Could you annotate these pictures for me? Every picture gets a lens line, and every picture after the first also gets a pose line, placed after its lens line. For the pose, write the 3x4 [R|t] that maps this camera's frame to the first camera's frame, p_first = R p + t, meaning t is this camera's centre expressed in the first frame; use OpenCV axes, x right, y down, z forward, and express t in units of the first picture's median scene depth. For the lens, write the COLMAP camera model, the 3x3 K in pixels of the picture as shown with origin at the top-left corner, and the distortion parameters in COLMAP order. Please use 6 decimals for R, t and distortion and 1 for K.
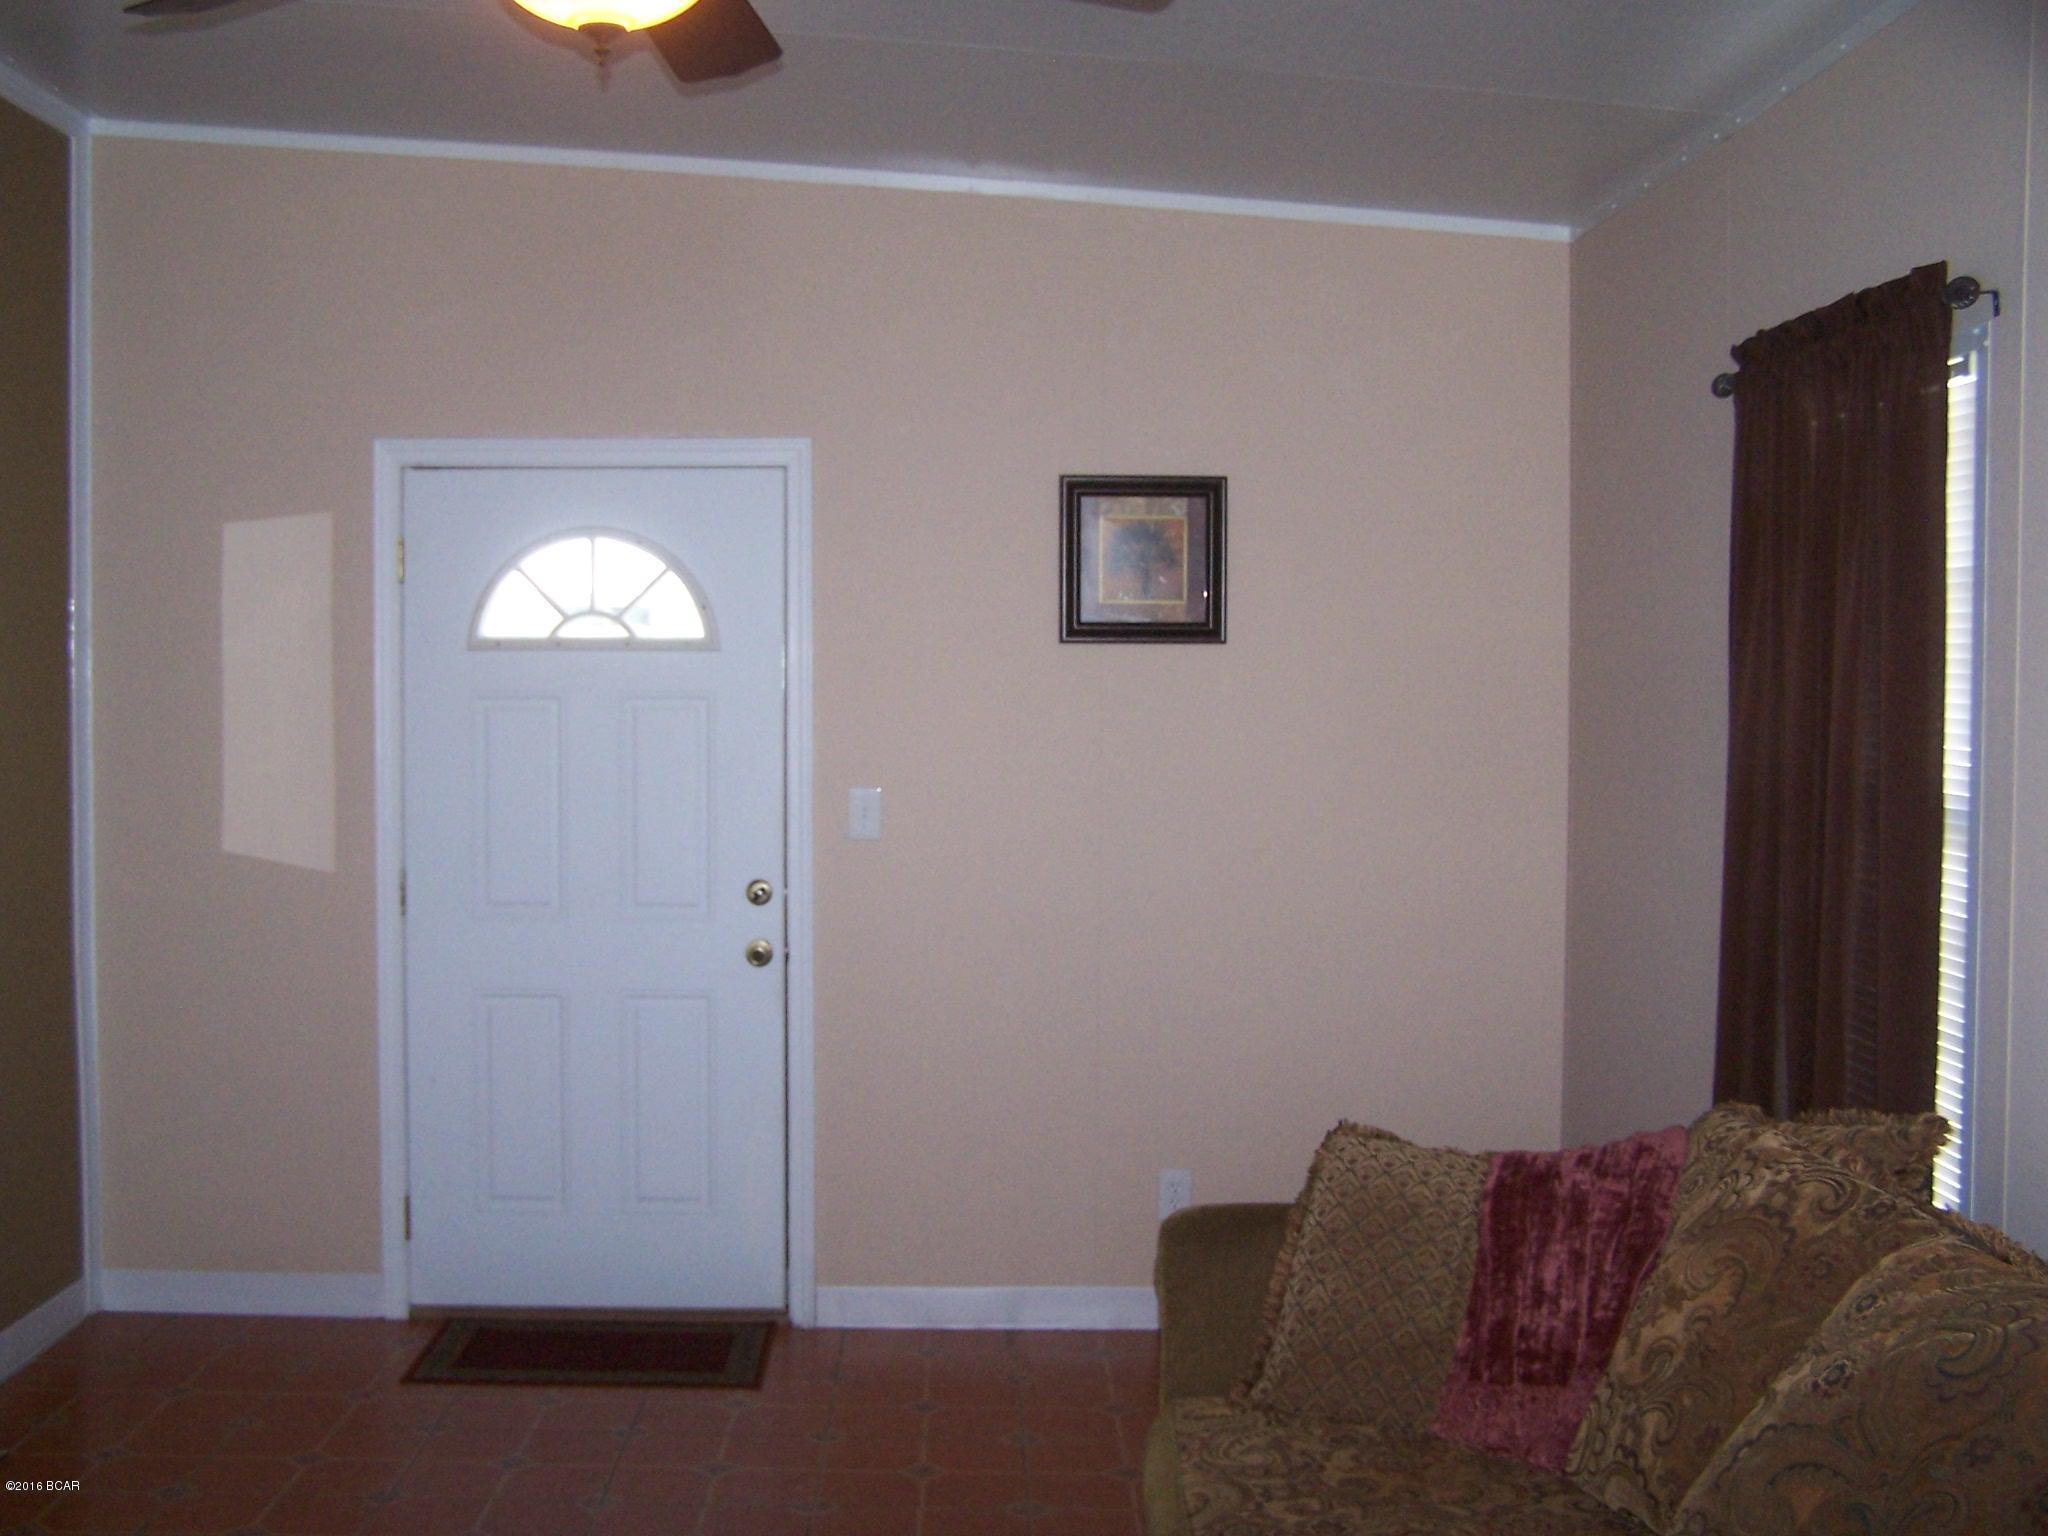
lens RADIAL K [[2326.7, 0, 956.7], [0, 2326.7, 752.6], [0, 0, 1]] dist [-0.182948, 0.320825]
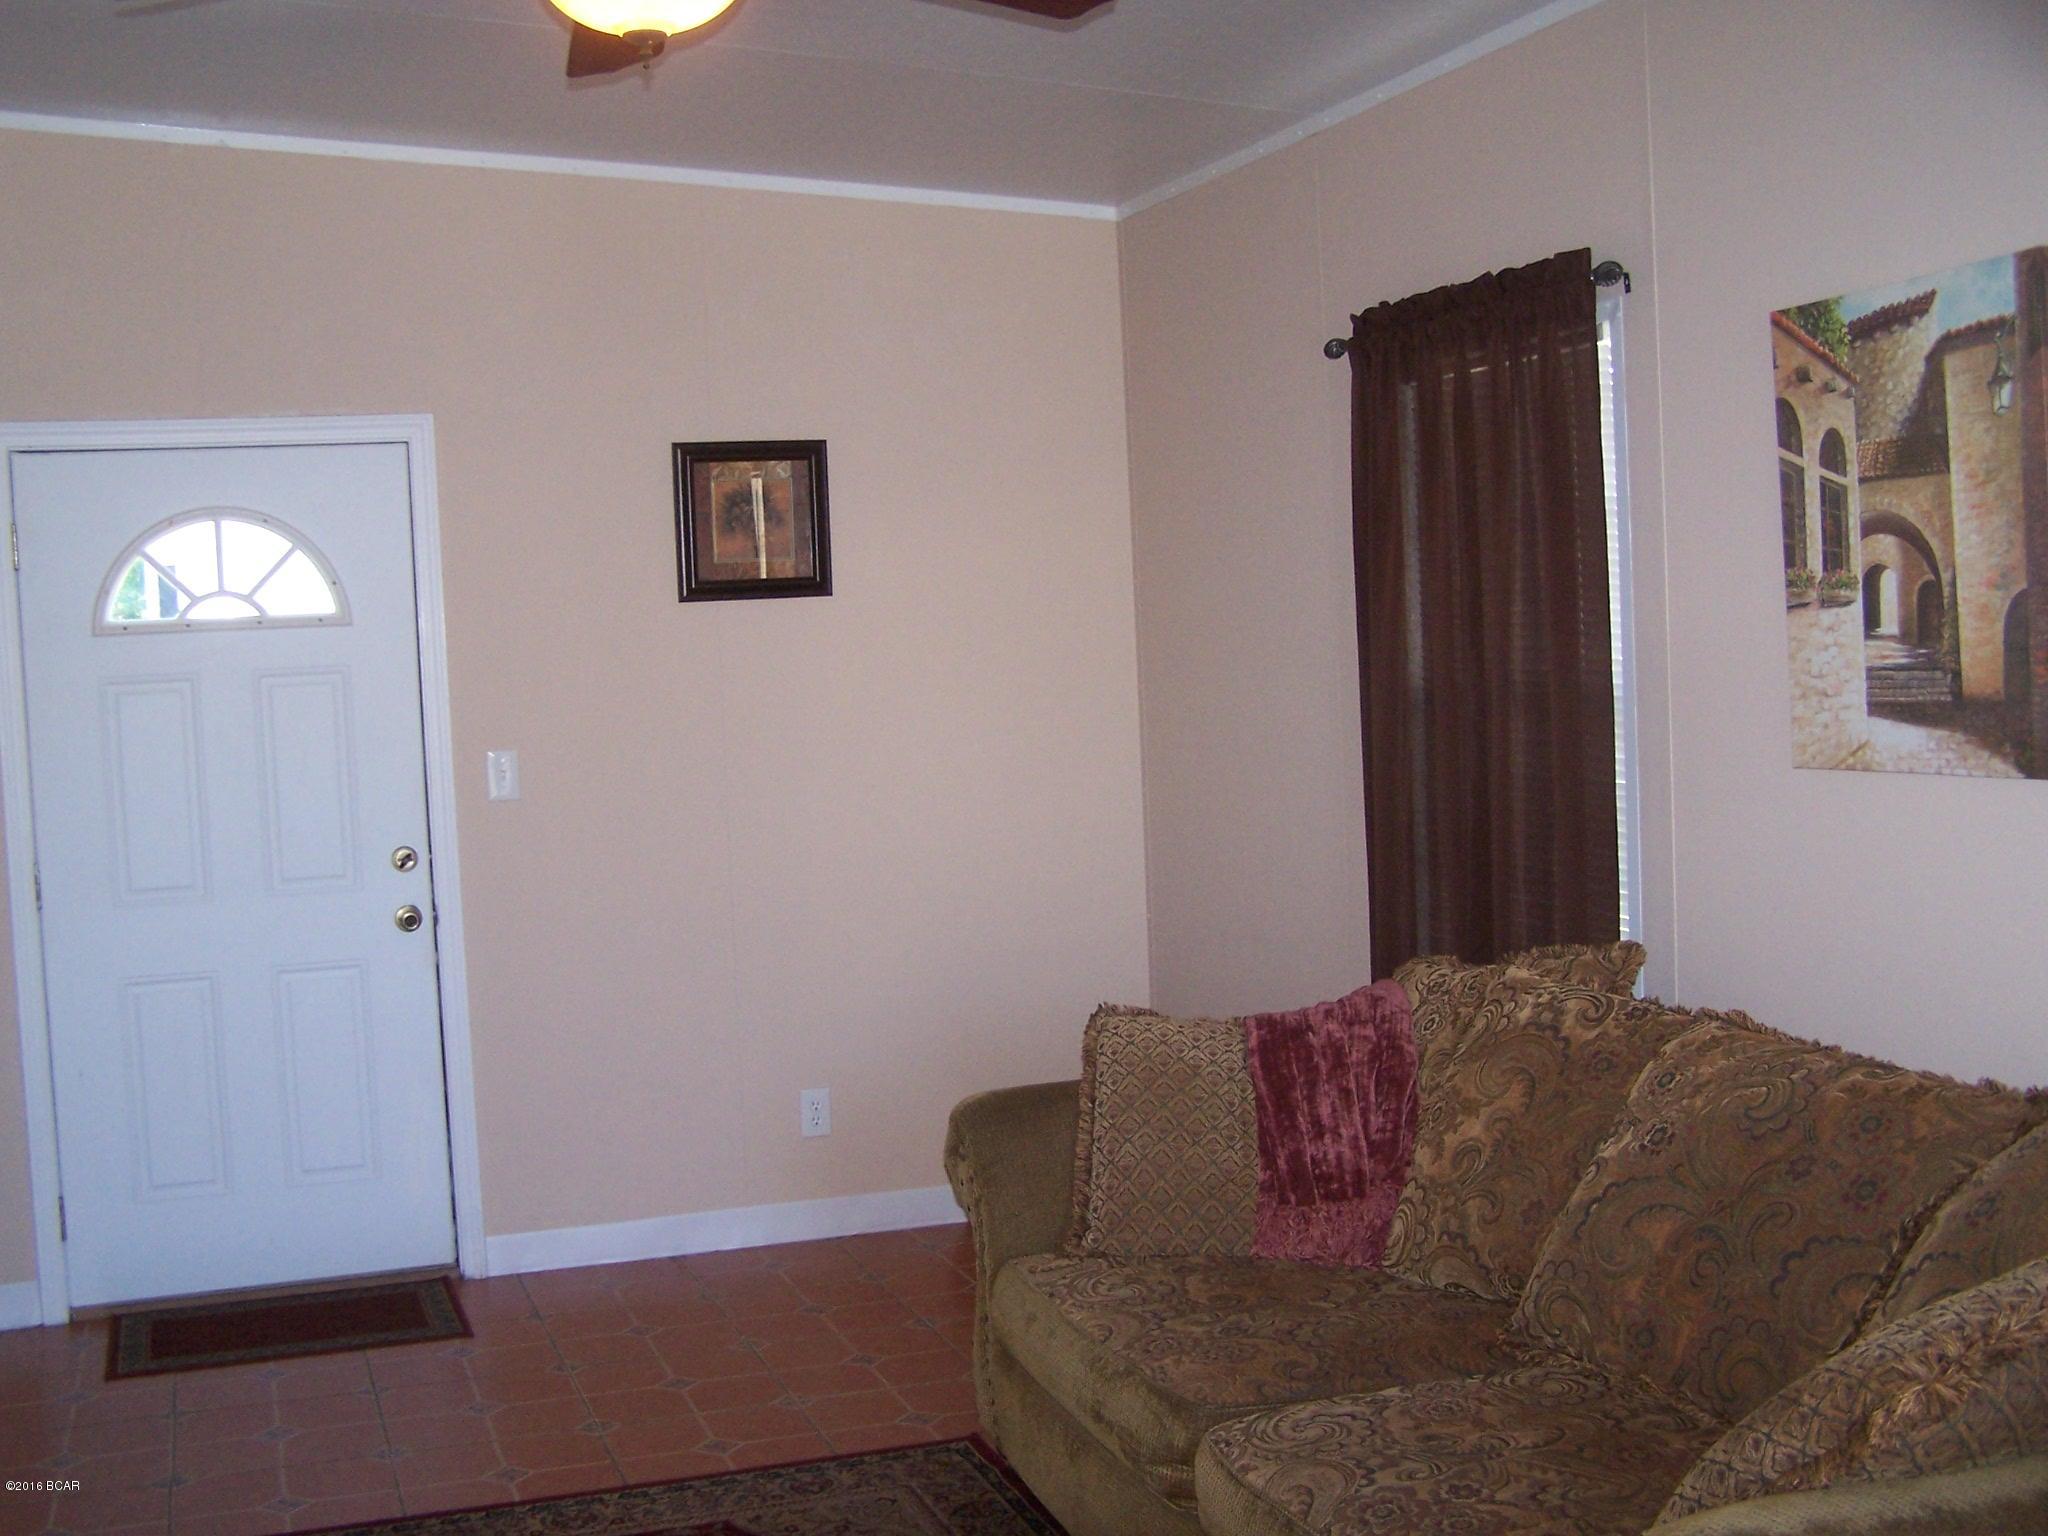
lens RADIAL K [[2326.7, 0, 956.7], [0, 2326.7, 752.6], [0, 0, 1]] dist [-0.182948, 0.320825]
pose [[0.948248, -0.062601, 0.311299, -0.273439], [0.058309, 0.998032, 0.023084, 0.006610], [-0.312132, -0.003738, 0.950031, -0.064684]]
